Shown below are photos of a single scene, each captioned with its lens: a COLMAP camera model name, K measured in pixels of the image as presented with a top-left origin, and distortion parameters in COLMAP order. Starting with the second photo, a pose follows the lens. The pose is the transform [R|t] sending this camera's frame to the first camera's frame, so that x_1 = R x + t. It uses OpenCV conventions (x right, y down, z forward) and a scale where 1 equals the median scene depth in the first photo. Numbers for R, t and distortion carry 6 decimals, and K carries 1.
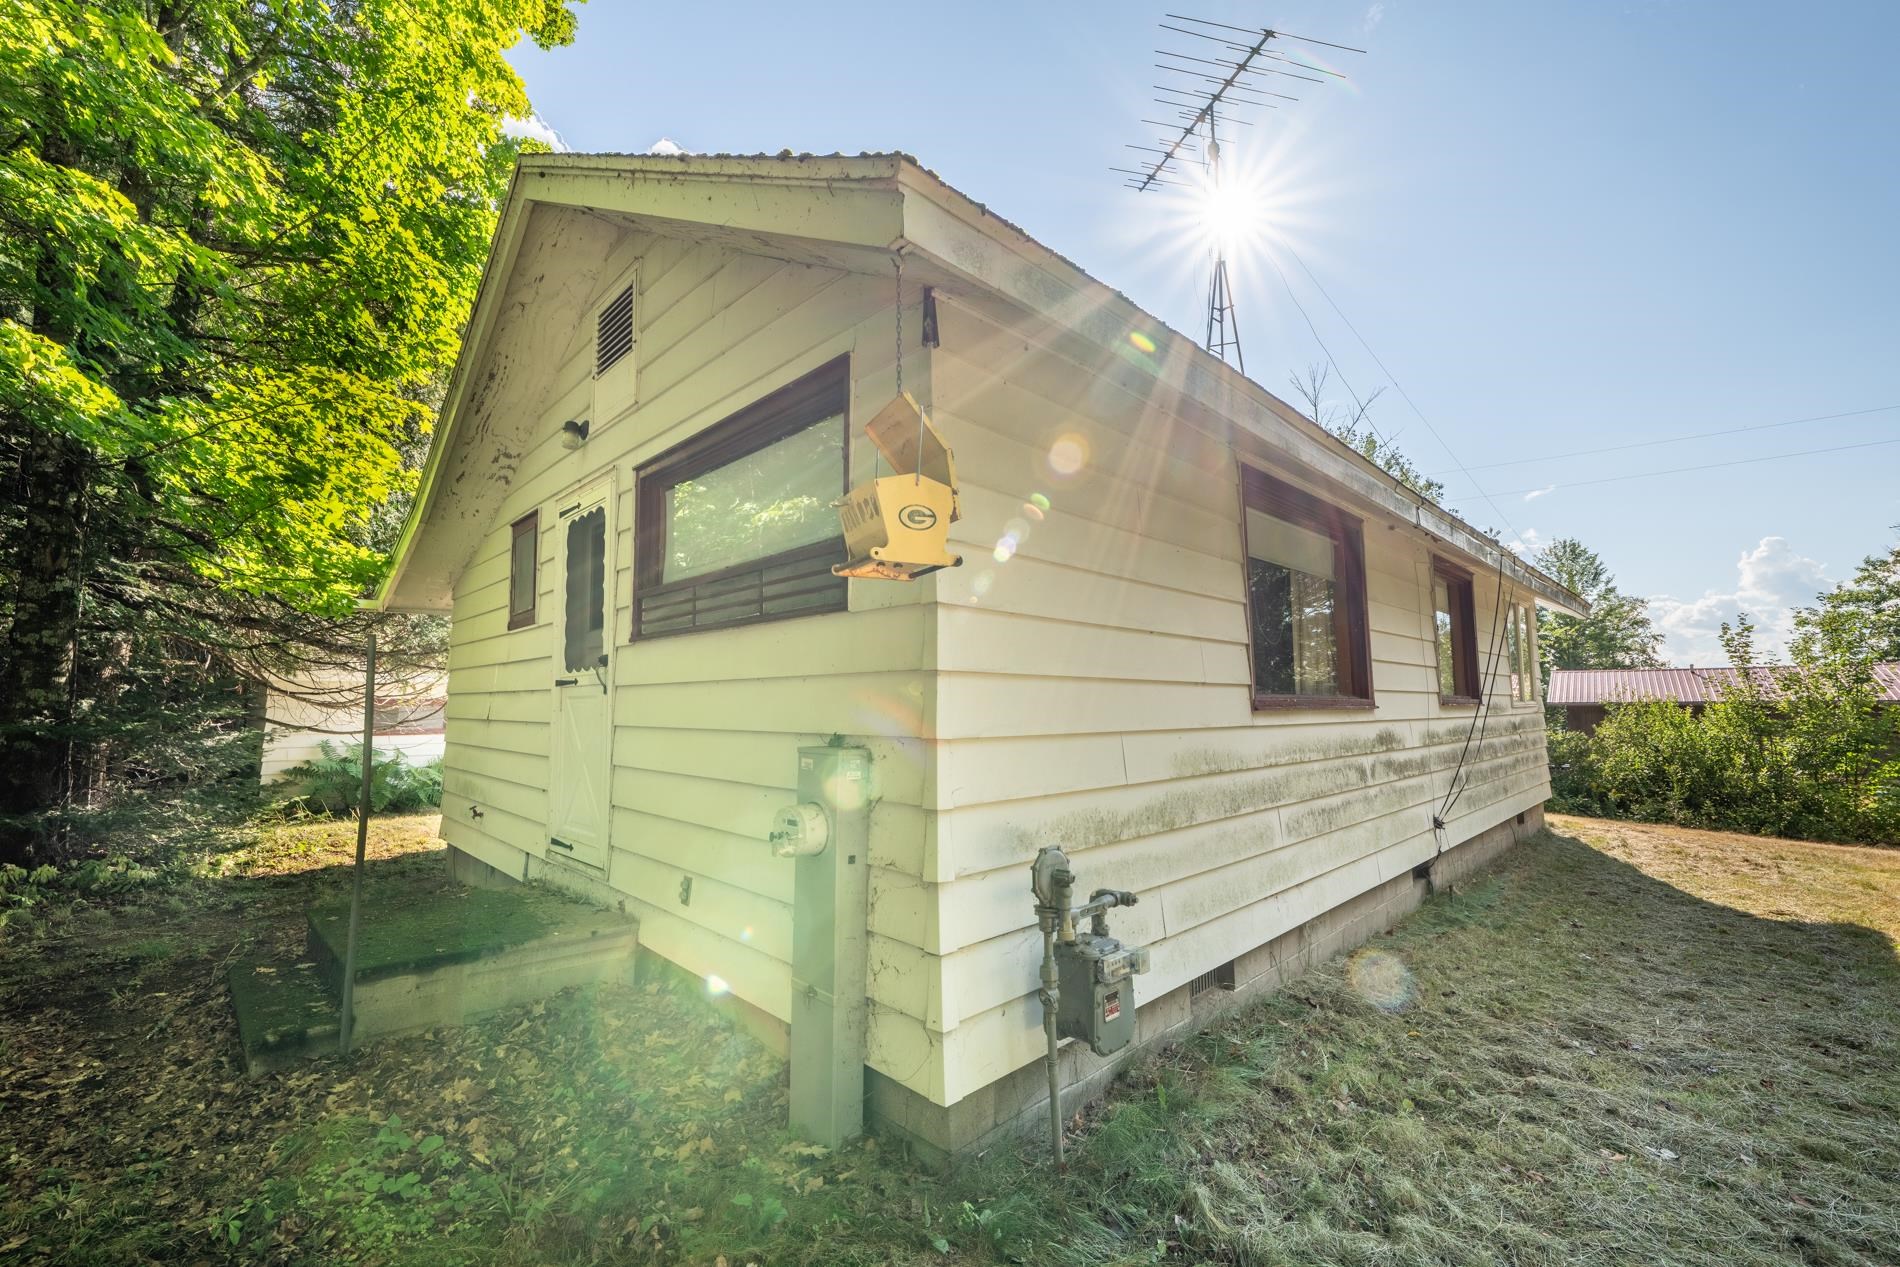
lens RADIAL K [[769.2, 0, 982.2], [0, 769.2, 637.9], [0, 0, 1]] dist [0.001383, 0.000088]
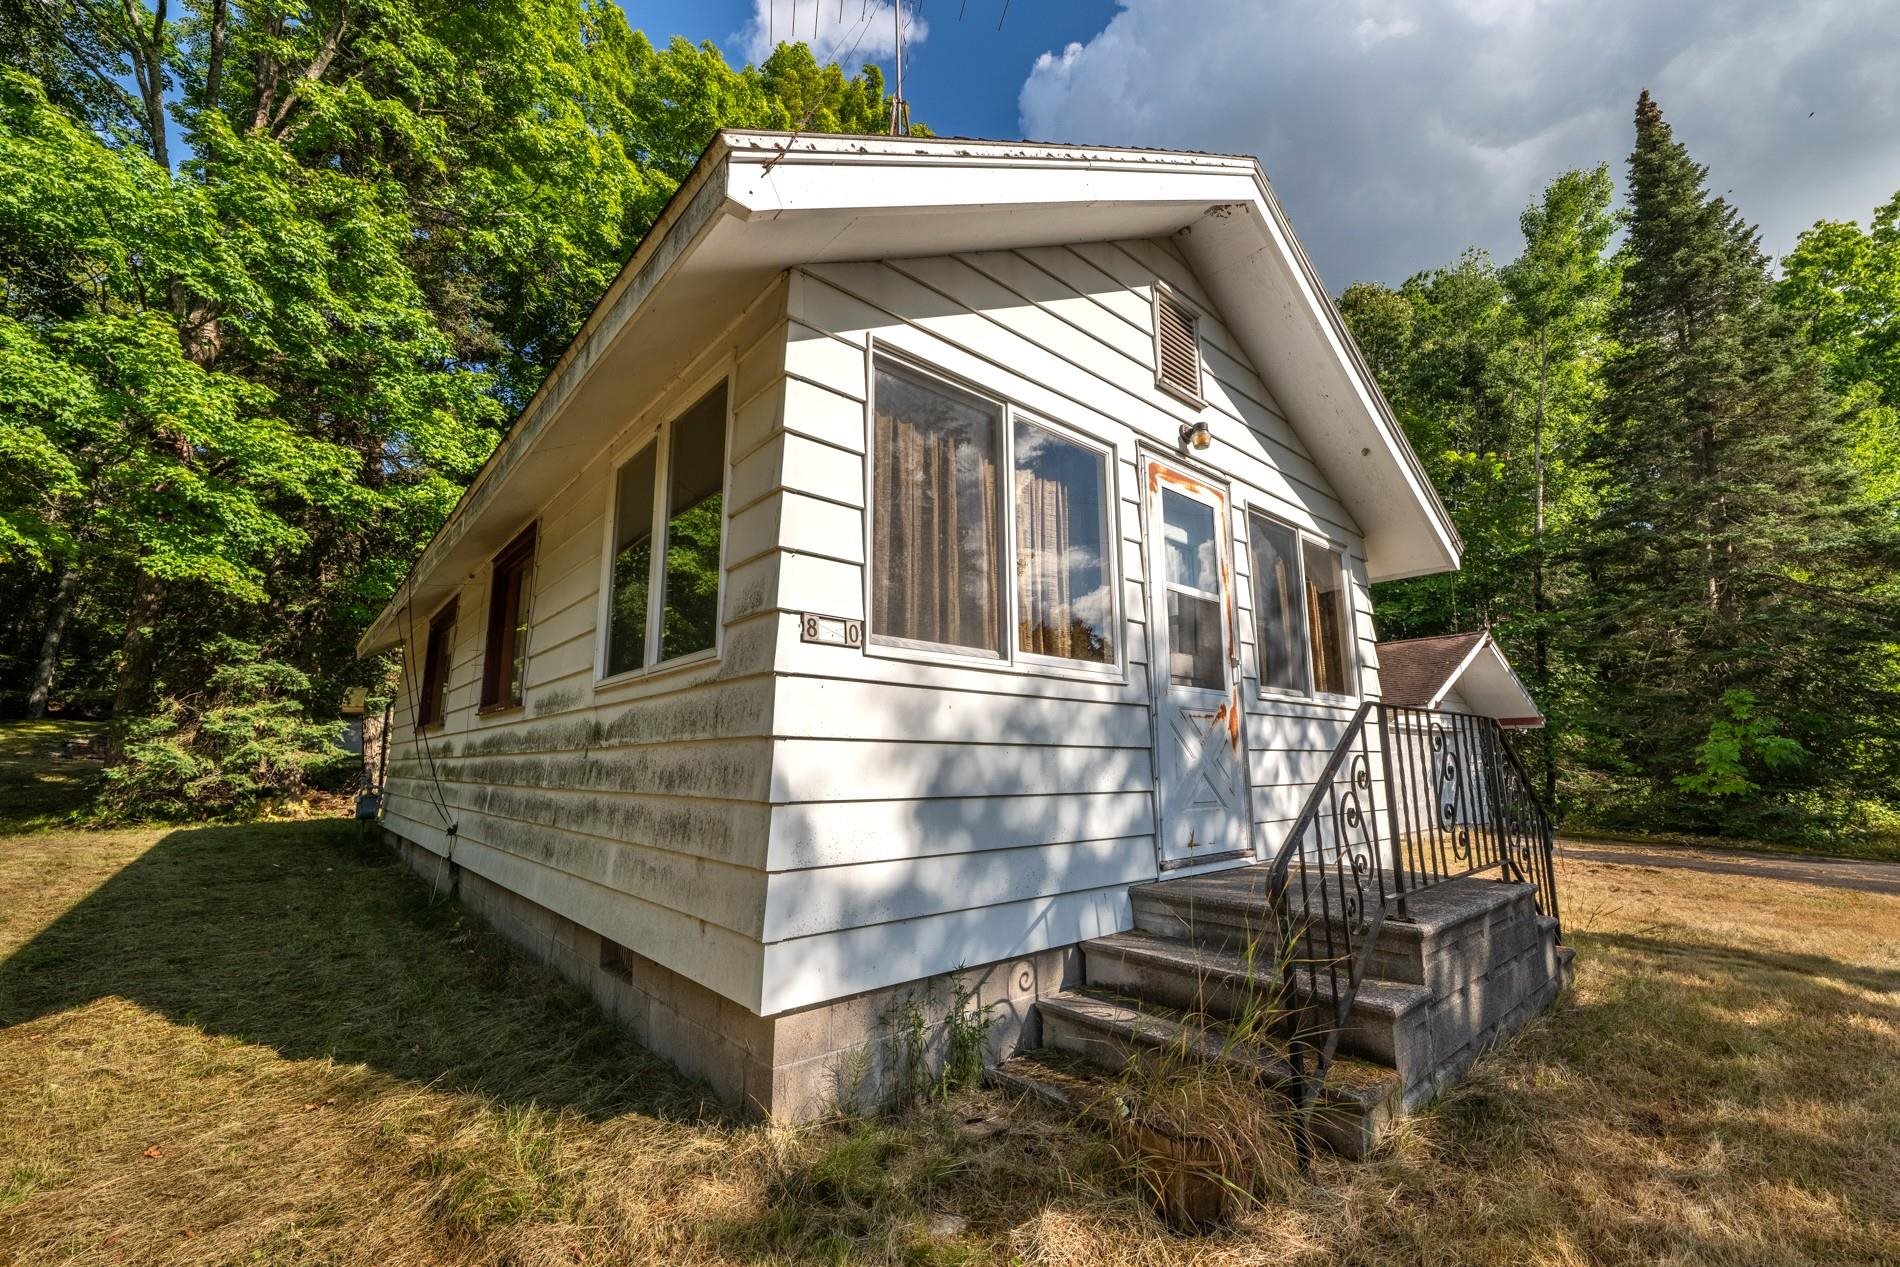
lens RADIAL K [[769.2, 0, 982.2], [0, 769.2, 637.9], [0, 0, 1]] dist [0.001383, 0.000088]
pose [[-0.058626, -0.162570, -0.984954, 1.525878], [0.090441, 0.981728, -0.167421, 0.210539], [0.994175, -0.098895, -0.042852, 1.679558]]
